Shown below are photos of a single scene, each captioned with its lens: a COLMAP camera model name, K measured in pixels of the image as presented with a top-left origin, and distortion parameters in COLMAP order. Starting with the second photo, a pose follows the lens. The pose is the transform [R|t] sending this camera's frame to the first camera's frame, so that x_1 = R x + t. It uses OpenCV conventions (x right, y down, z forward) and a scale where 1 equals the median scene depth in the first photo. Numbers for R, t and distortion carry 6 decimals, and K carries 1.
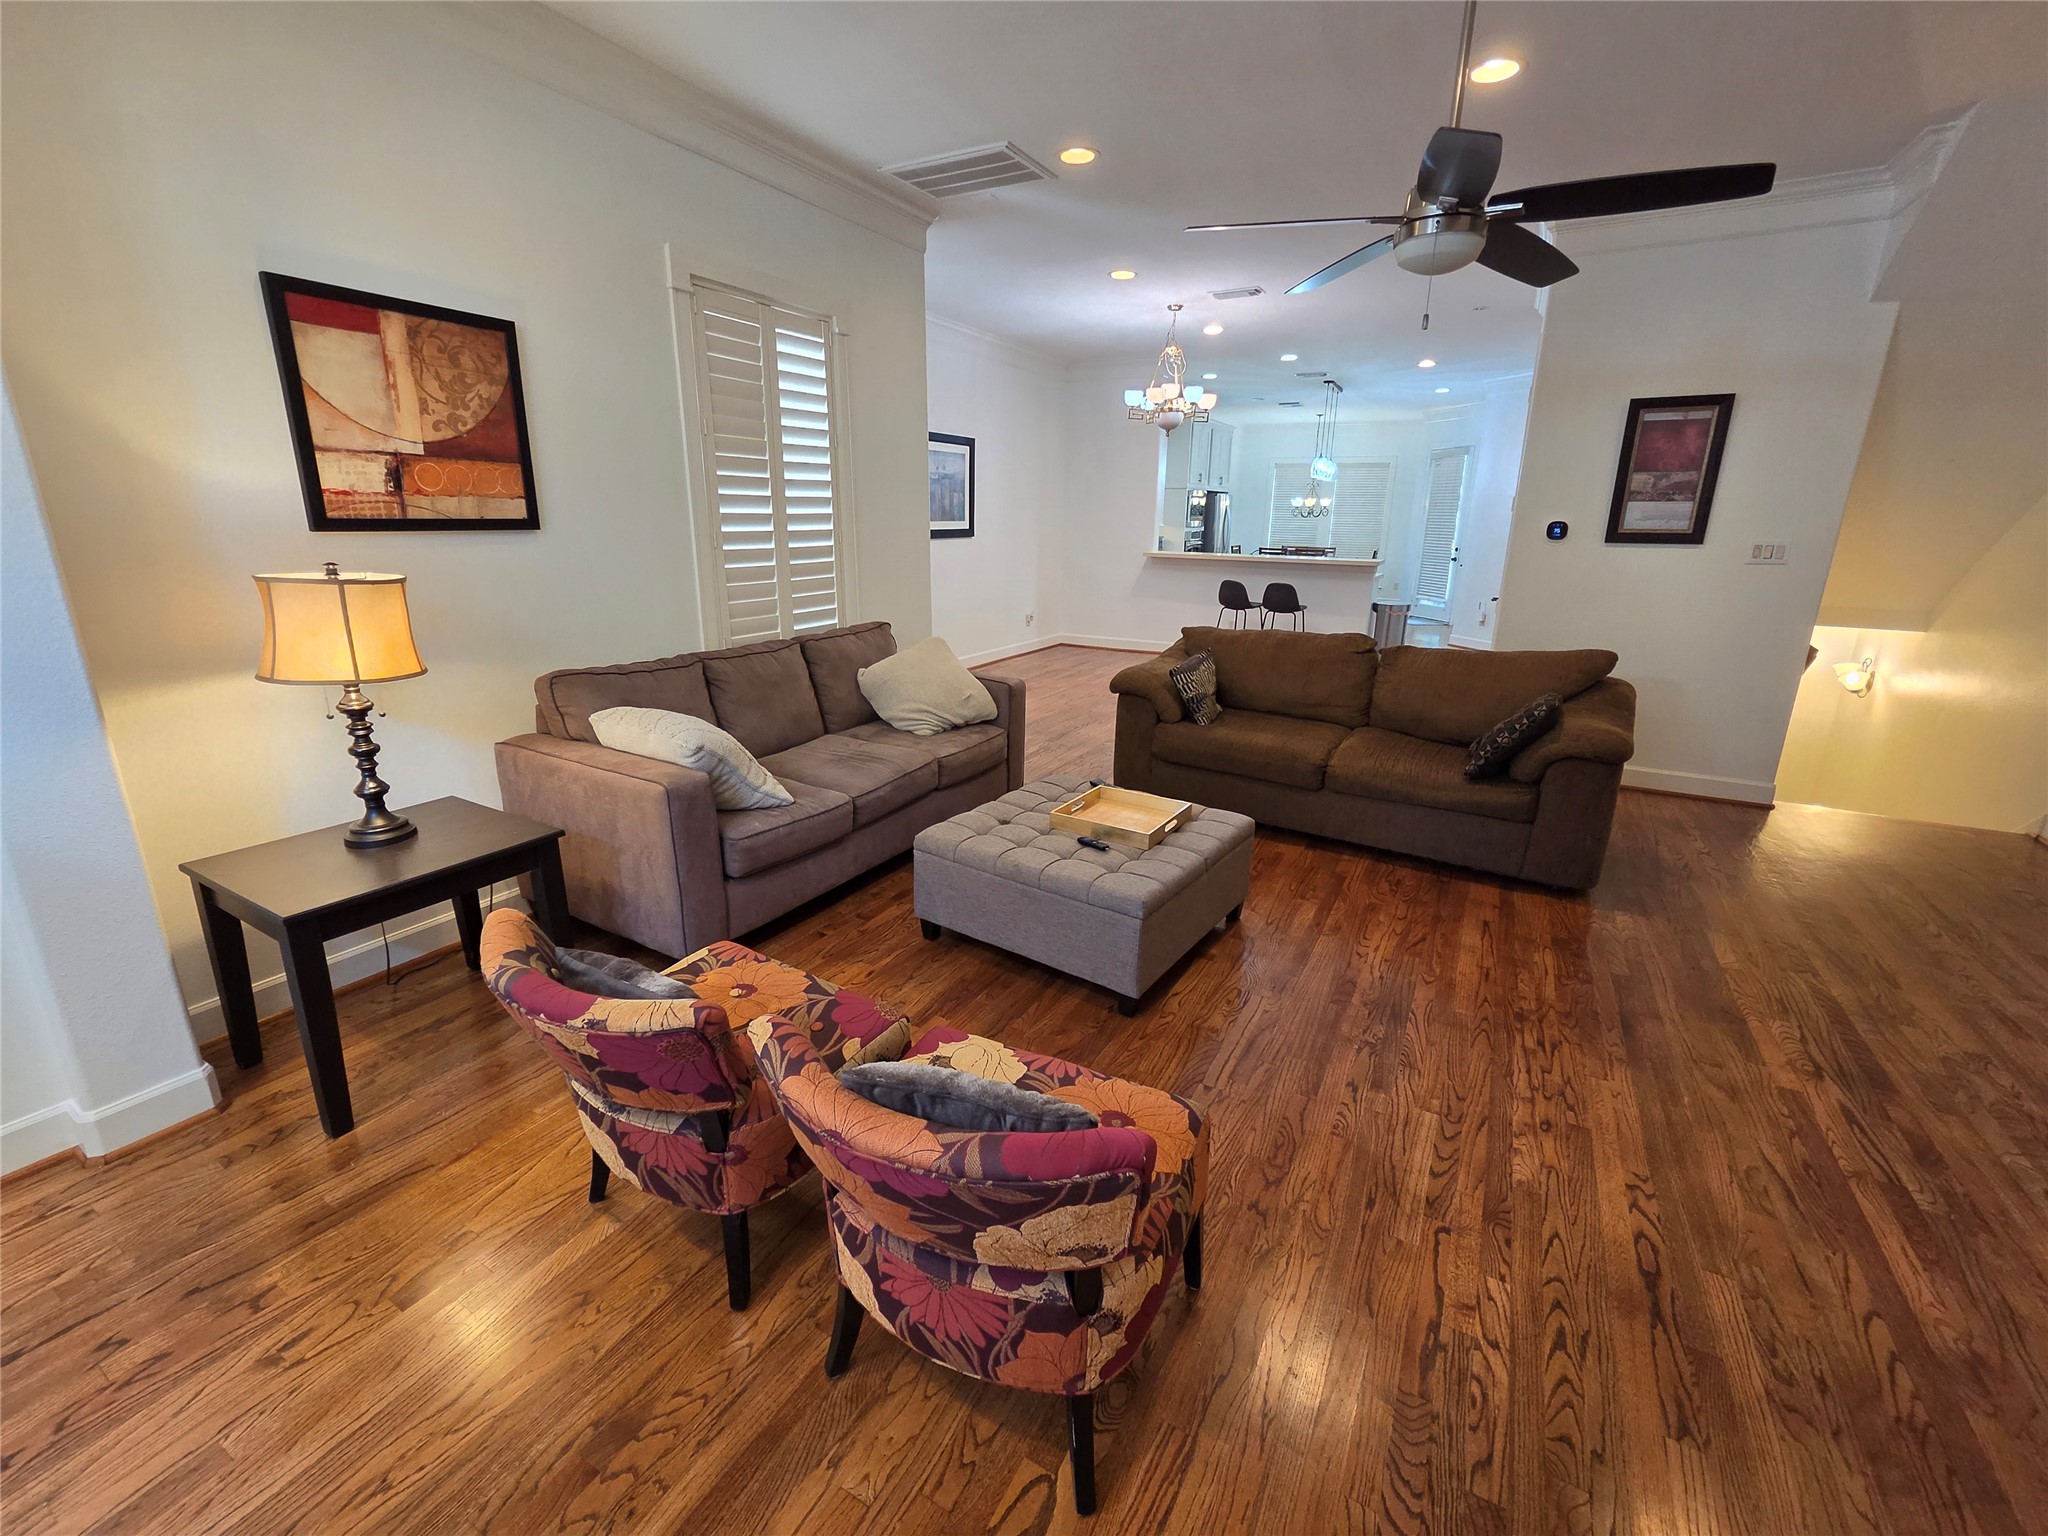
lens RADIAL K [[844.9, 0, 1024.2], [0, 844.9, 741.8], [0, 0, 1]] dist [-0.001104, -0.000402]
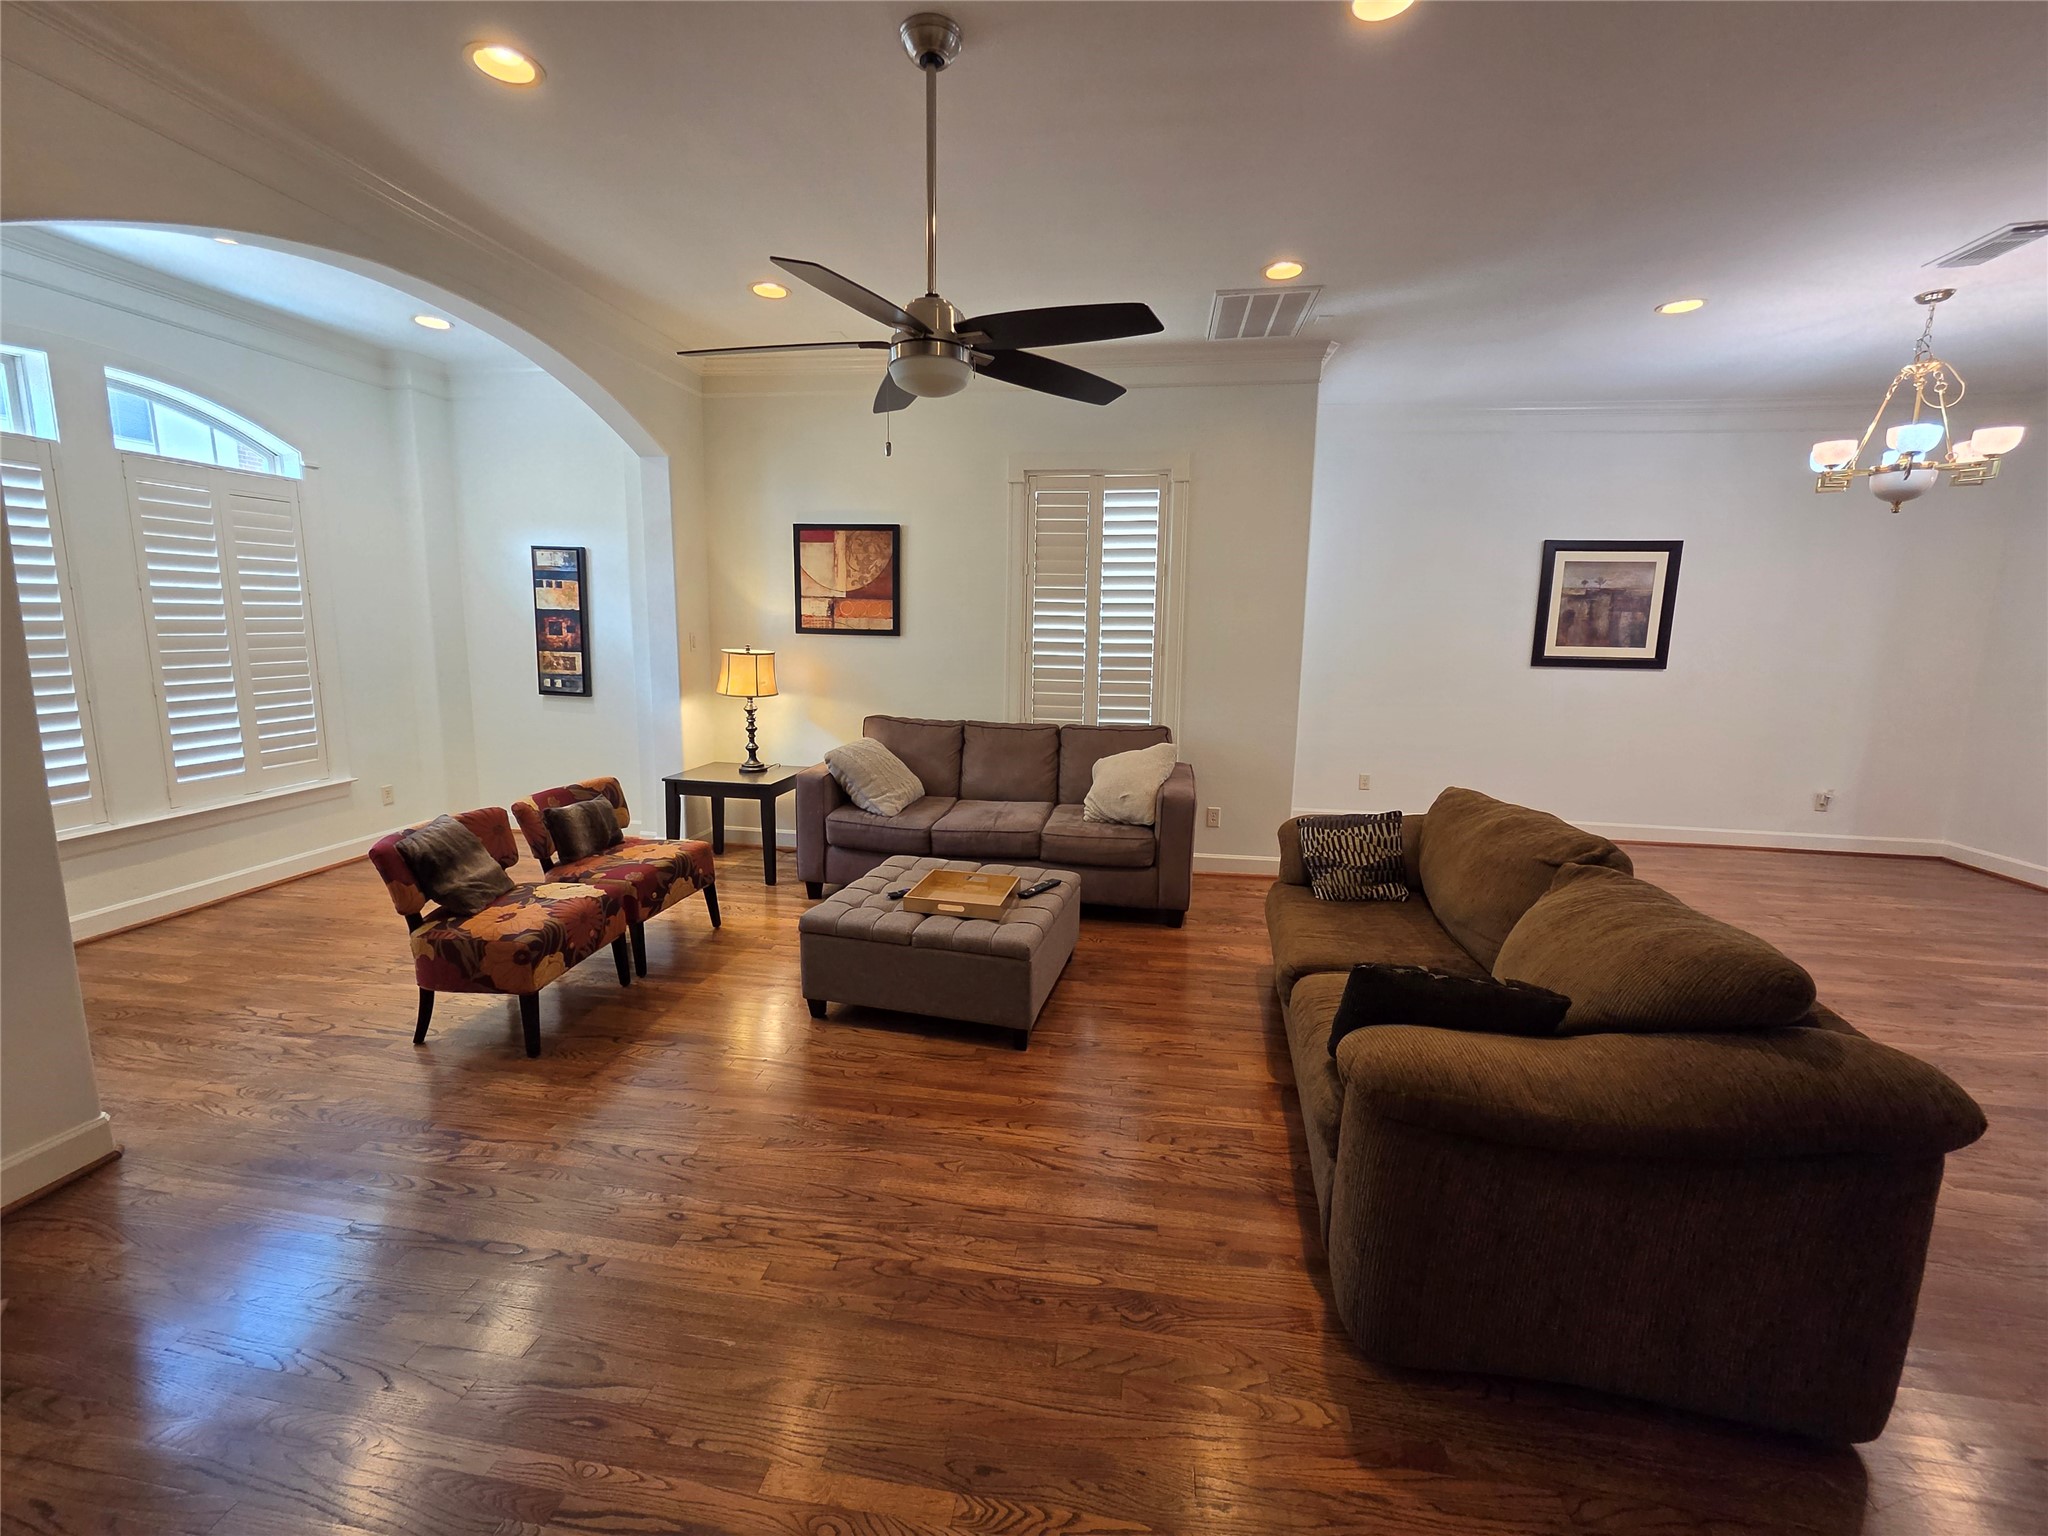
lens RADIAL K [[844.9, 0, 1024.2], [0, 844.9, 741.8], [0, 0, 1]] dist [-0.001104, -0.000402]
pose [[0.356467, 0.124872, -0.925926, 1.220676], [-0.257905, 0.965675, 0.030943, -0.167938], [0.898007, 0.227771, 0.376436, 0.653088]]
